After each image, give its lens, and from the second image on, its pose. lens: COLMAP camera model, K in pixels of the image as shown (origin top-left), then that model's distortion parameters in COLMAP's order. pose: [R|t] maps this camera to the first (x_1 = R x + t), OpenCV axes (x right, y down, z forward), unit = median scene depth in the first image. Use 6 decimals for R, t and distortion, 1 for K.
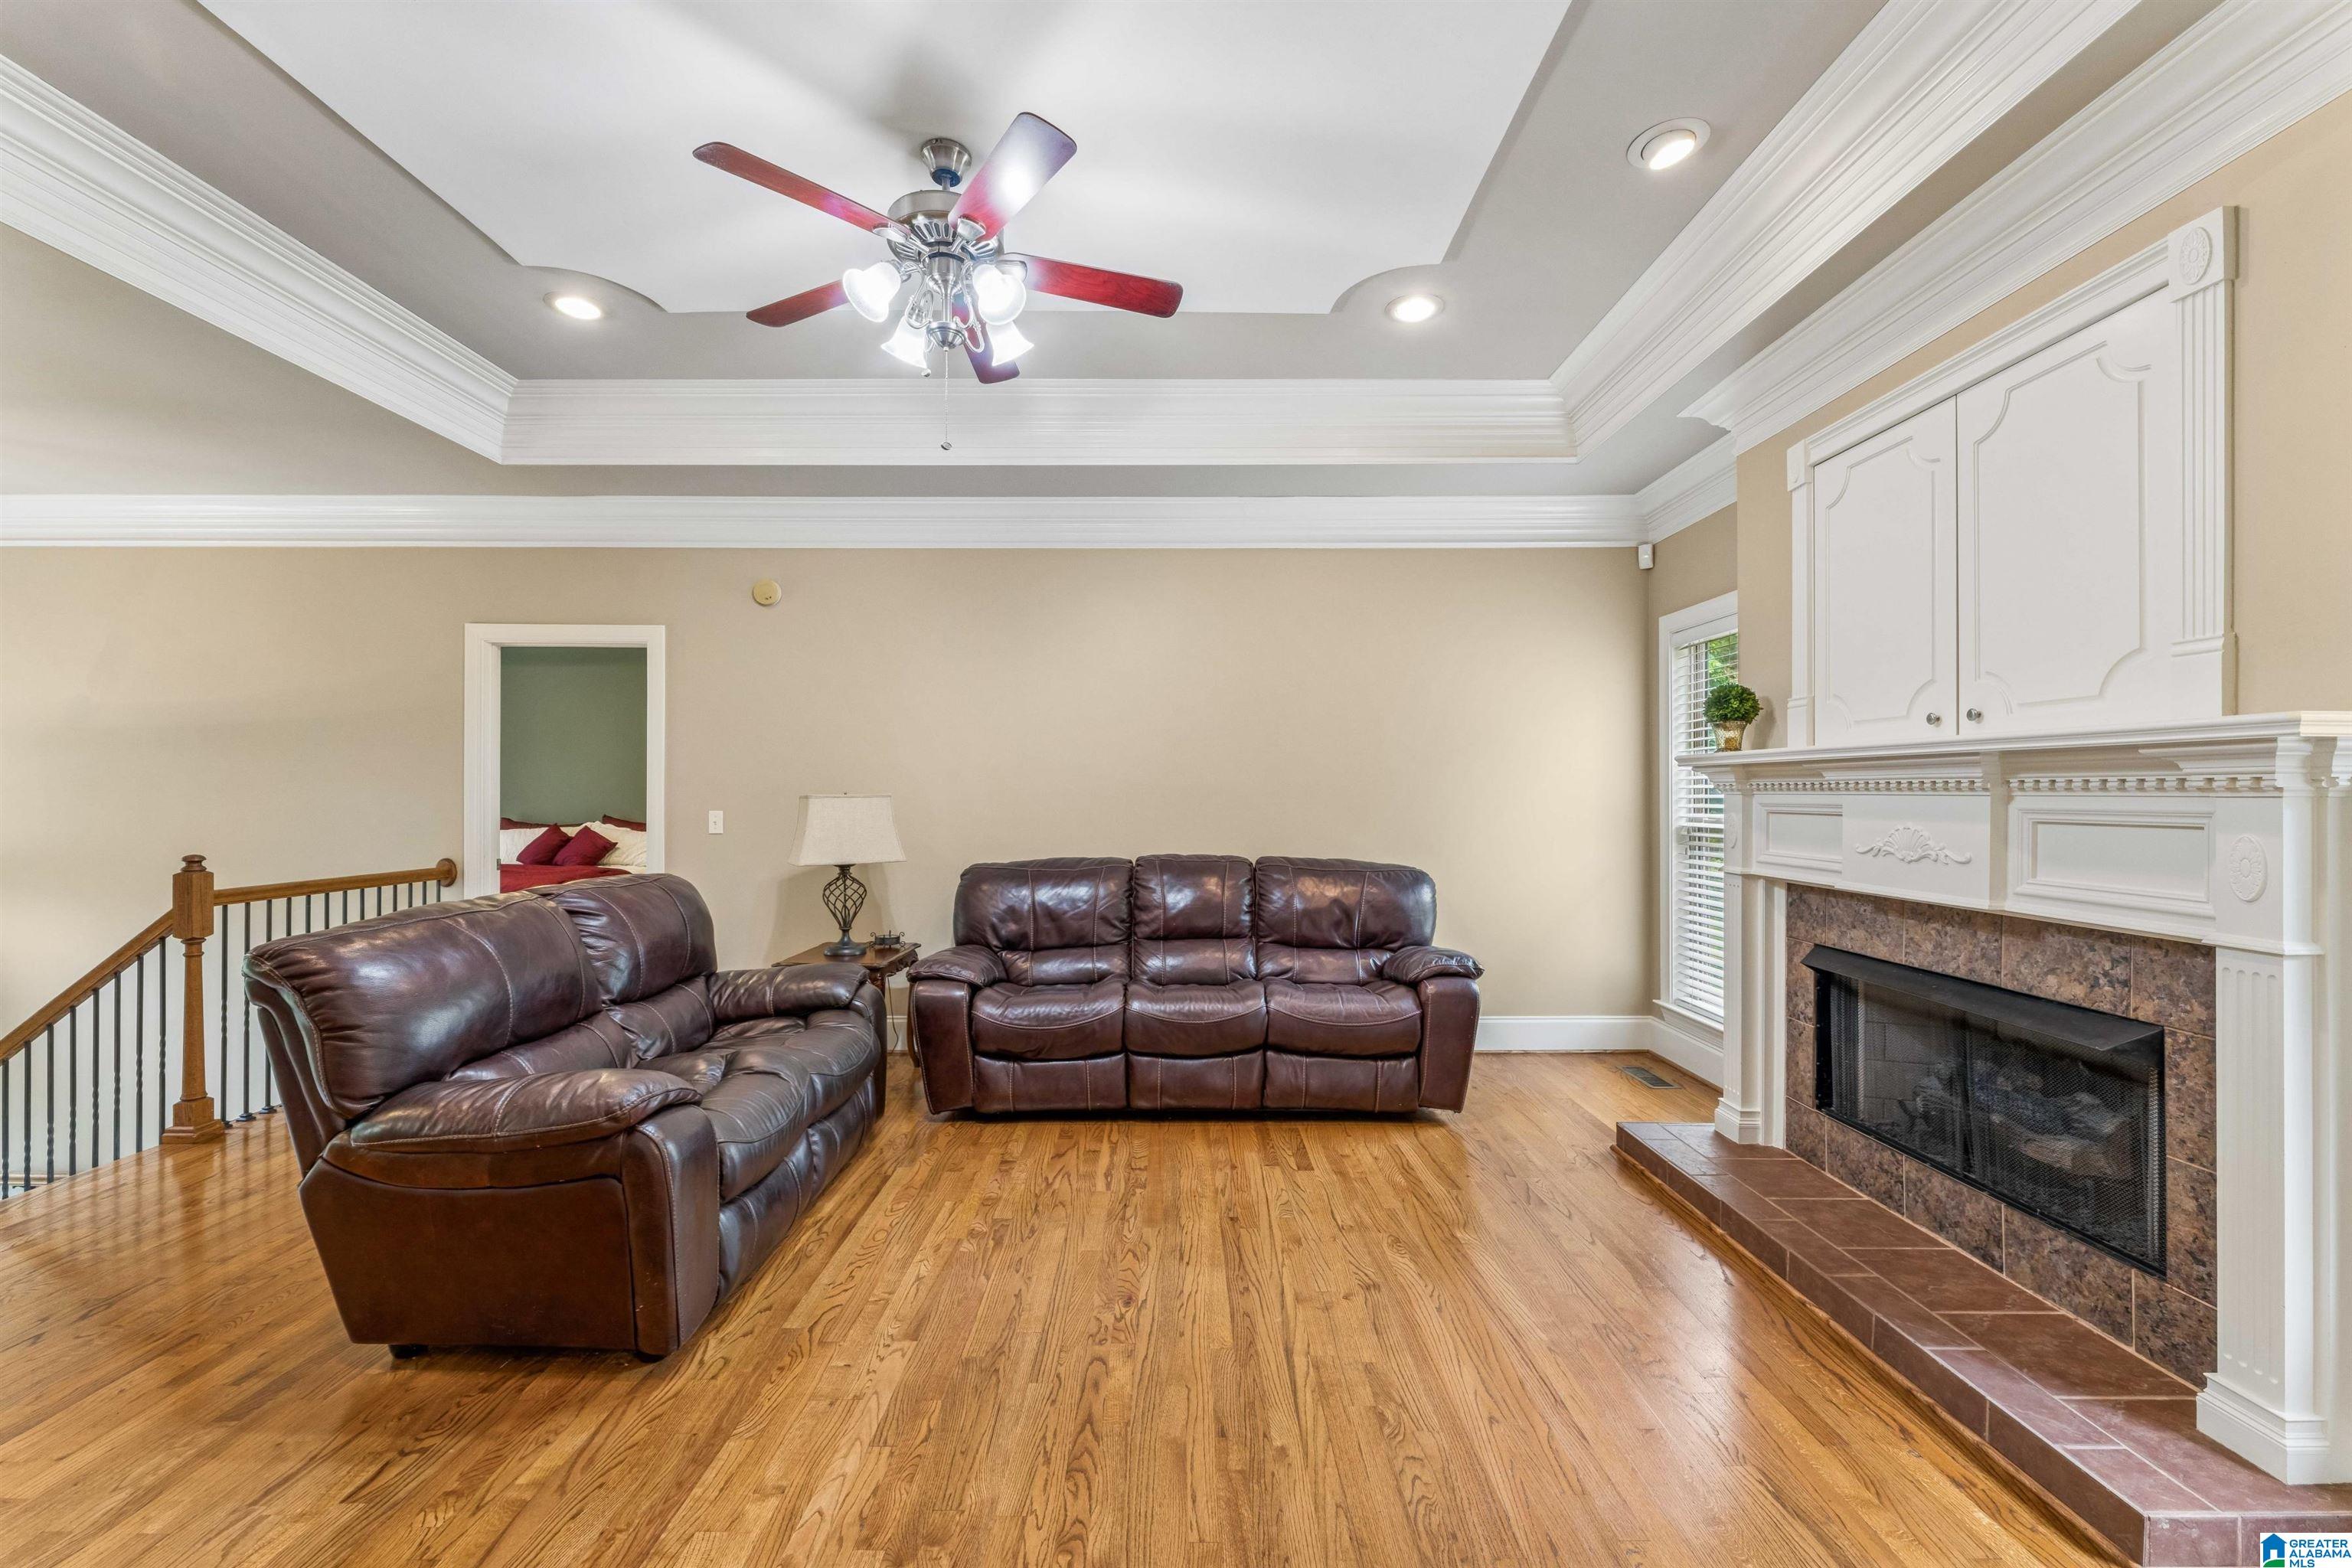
lens RADIAL K [[951.7, 0, 1174.6], [0, 951.7, 790.1], [0, 0, 1]] dist [0.002185, -0.000265]
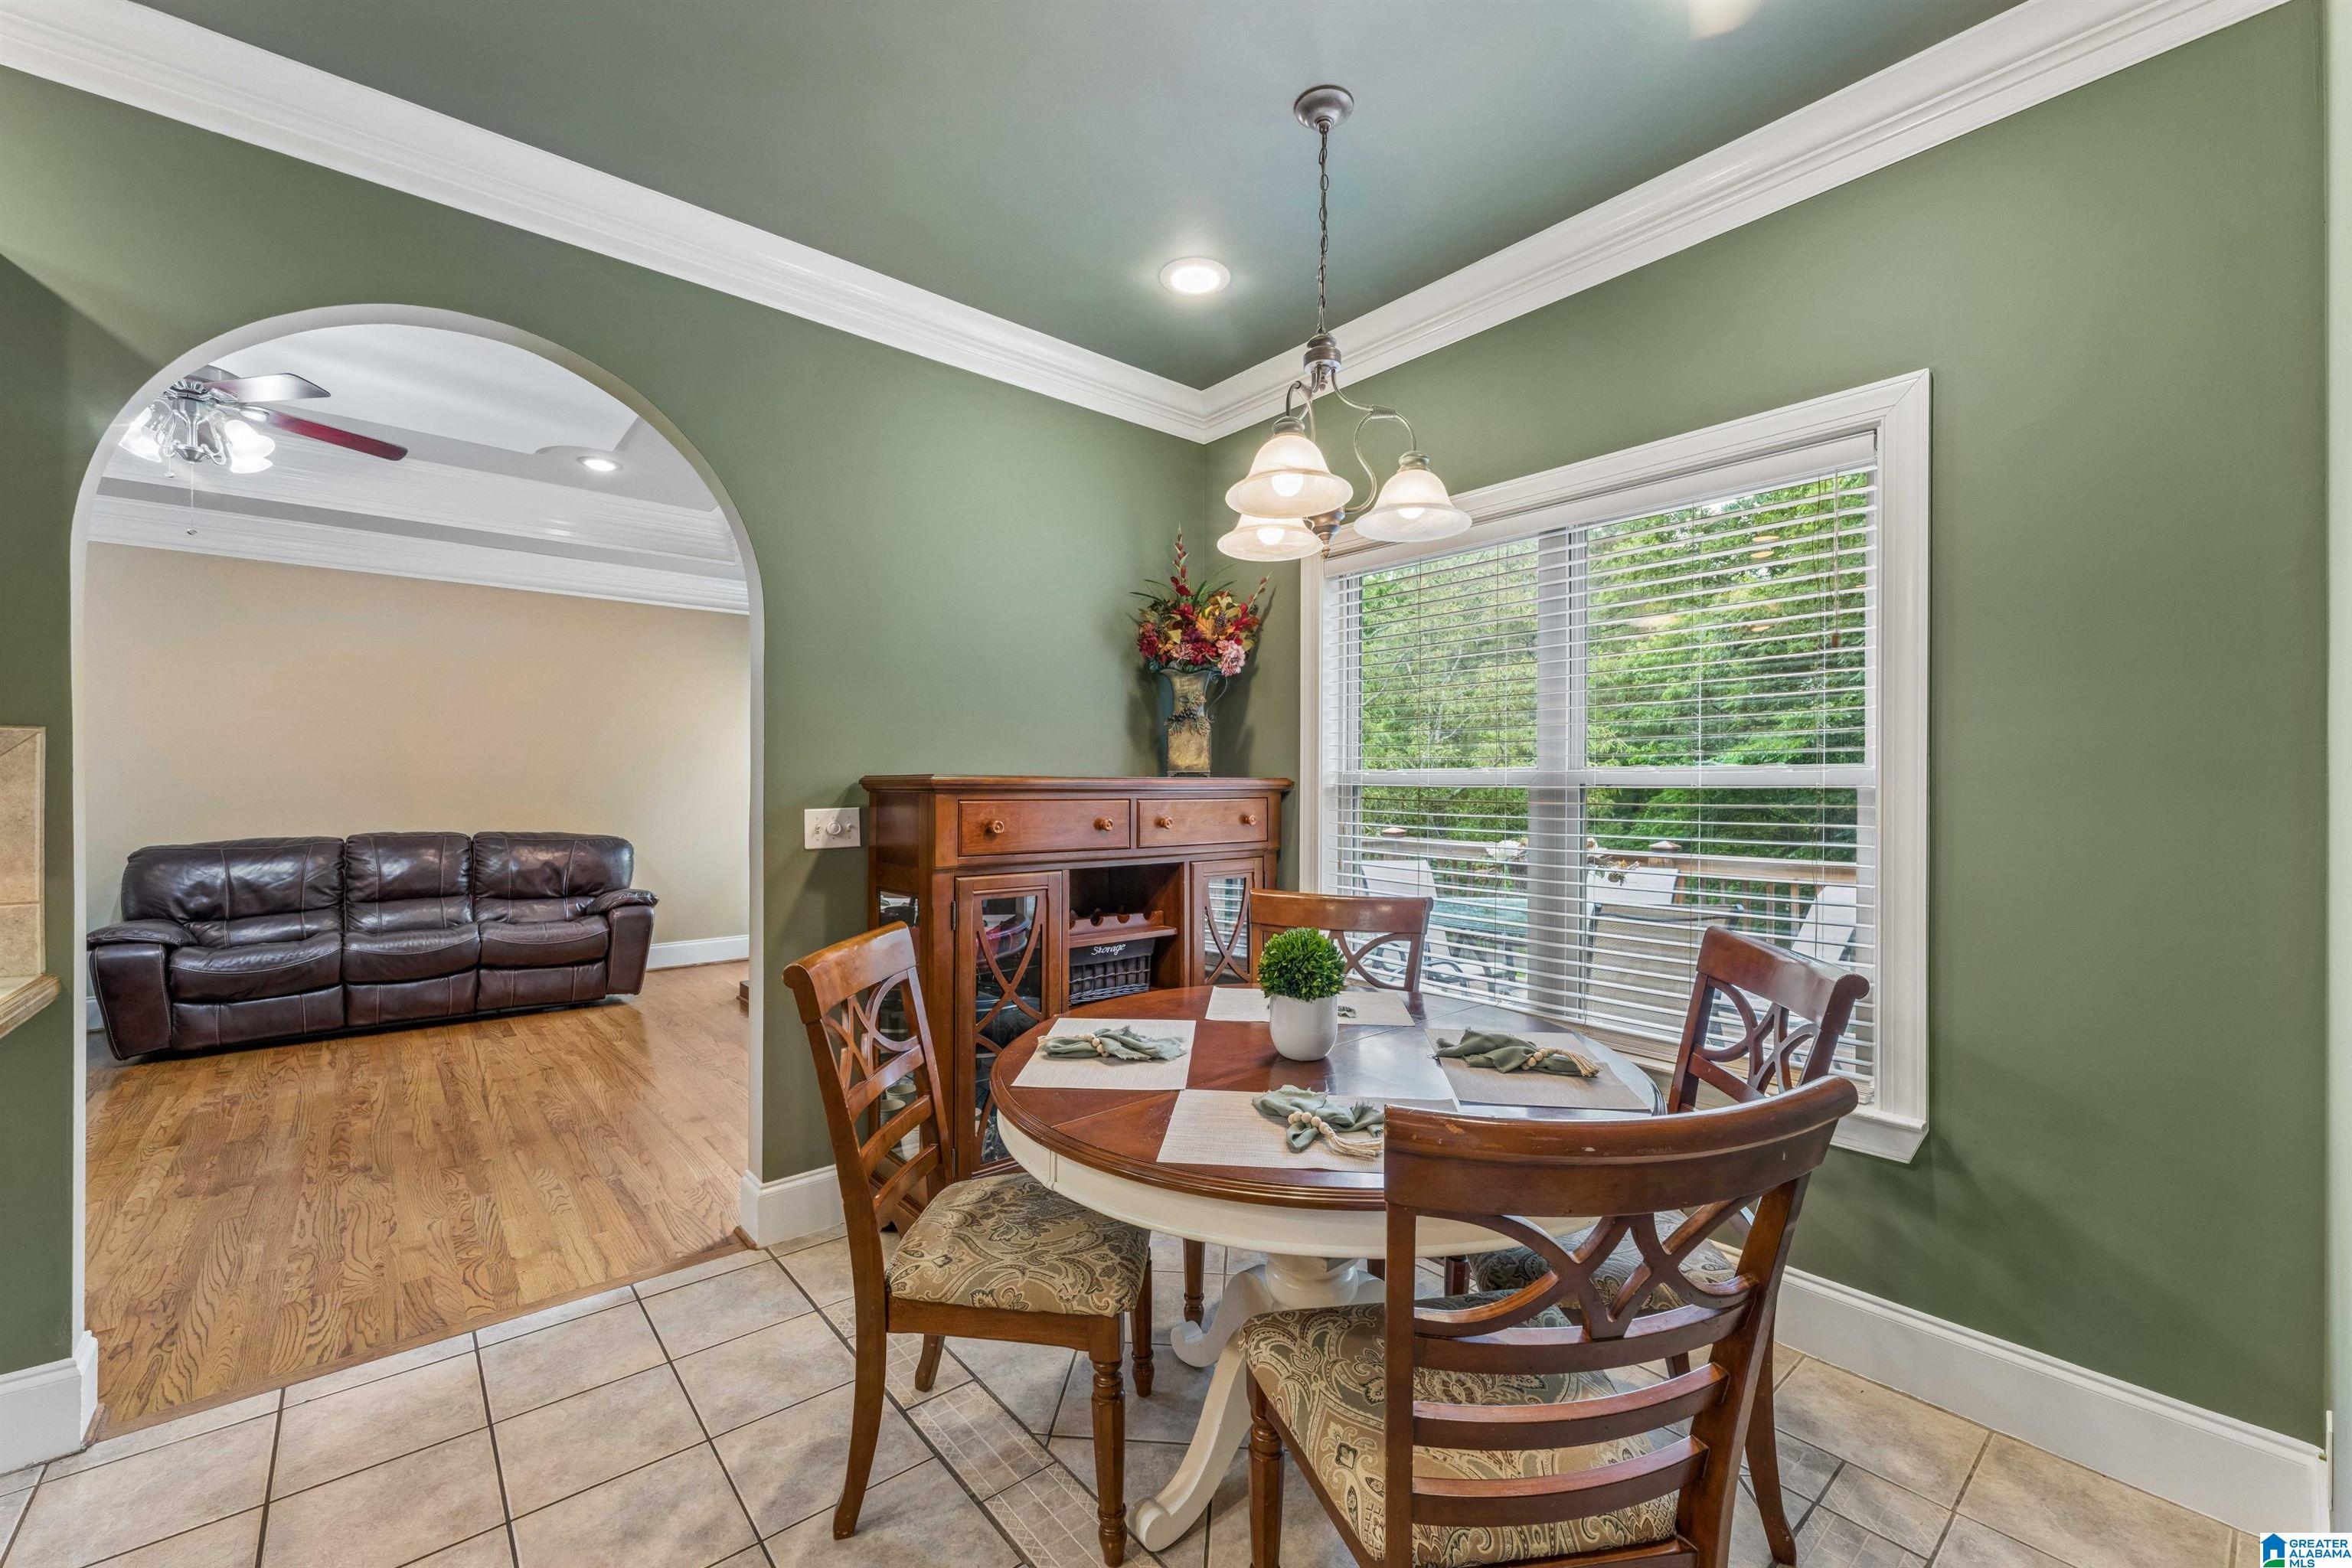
lens RADIAL K [[951.7, 0, 1172.2], [0, 951.7, 787.2], [0, 0, 1]] dist [0.002185, -0.000265]
pose [[0.762721, 0.002218, 0.646724, -0.030844], [-0.005733, 0.999978, 0.003332, 0.001012], [-0.646703, -0.006249, 0.762717, -0.689178]]
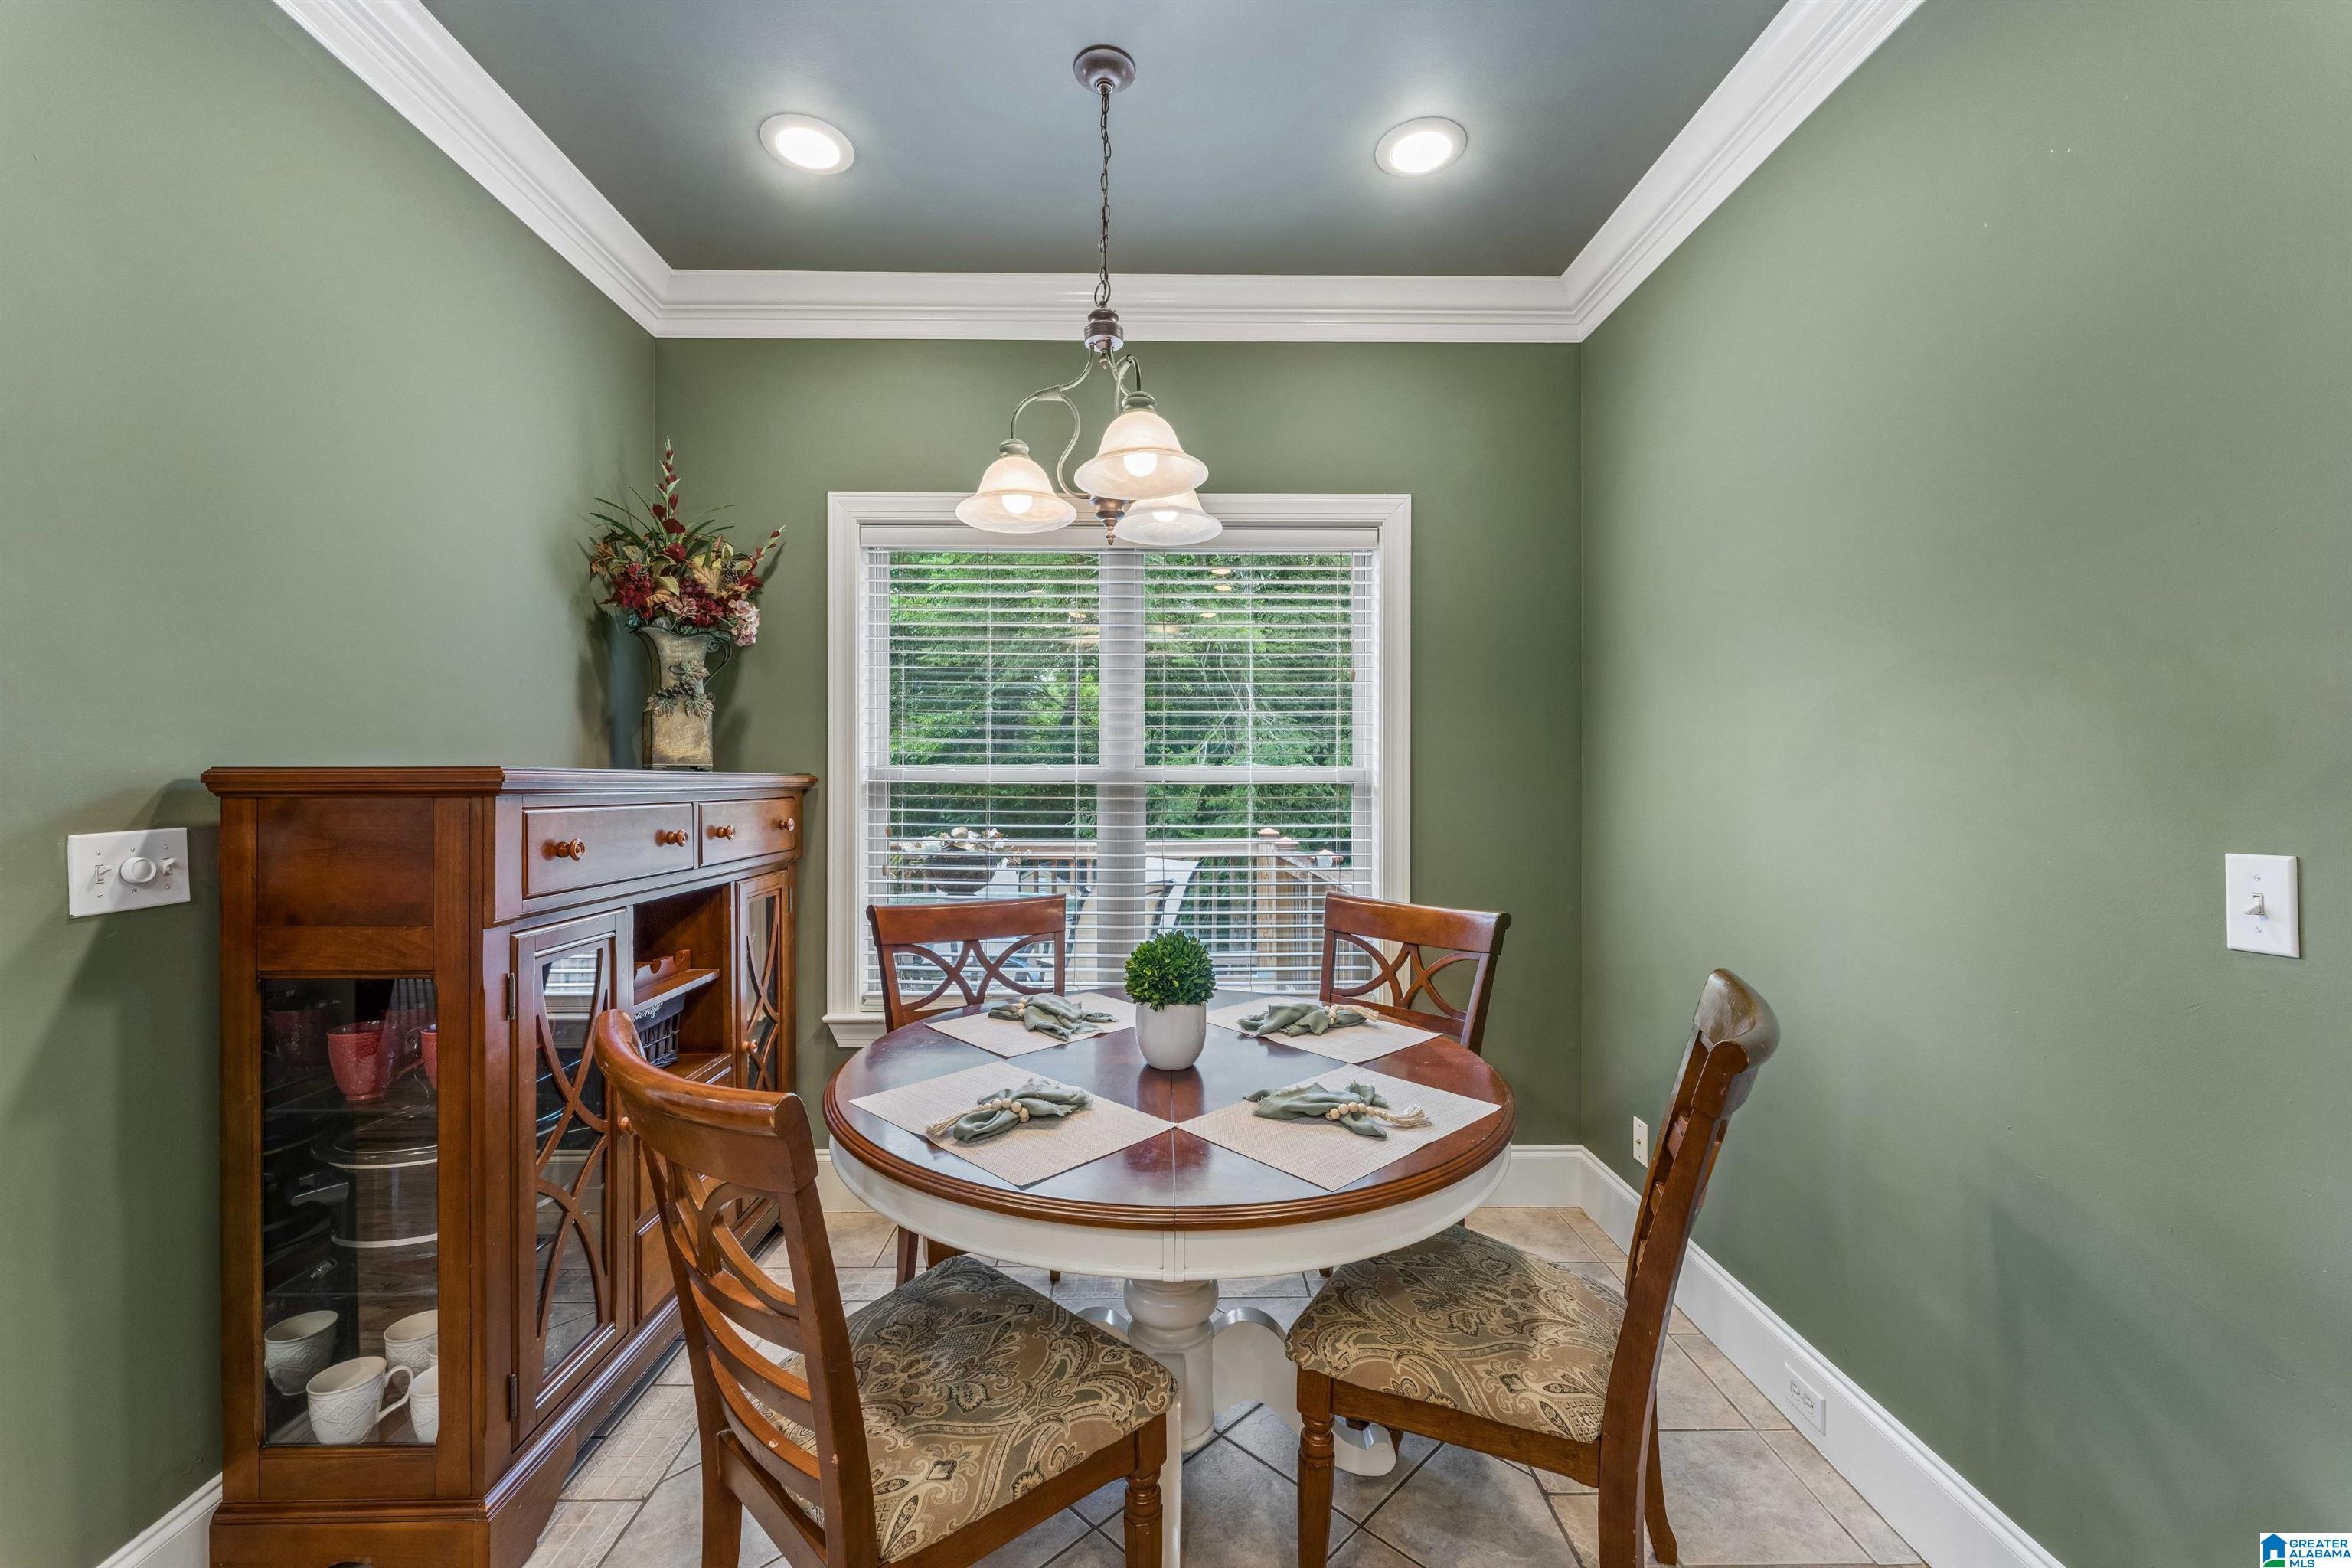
lens RADIAL K [[951.7, 0, 1175.8], [0, 951.7, 785.9], [0, 0, 1]] dist [0.002185, -0.000265]
pose [[-0.020597, -0.003024, 0.999783, -0.139213], [-0.003943, 0.999988, 0.002944, 0.001237], [-0.999780, -0.003881, -0.020609, -0.331881]]
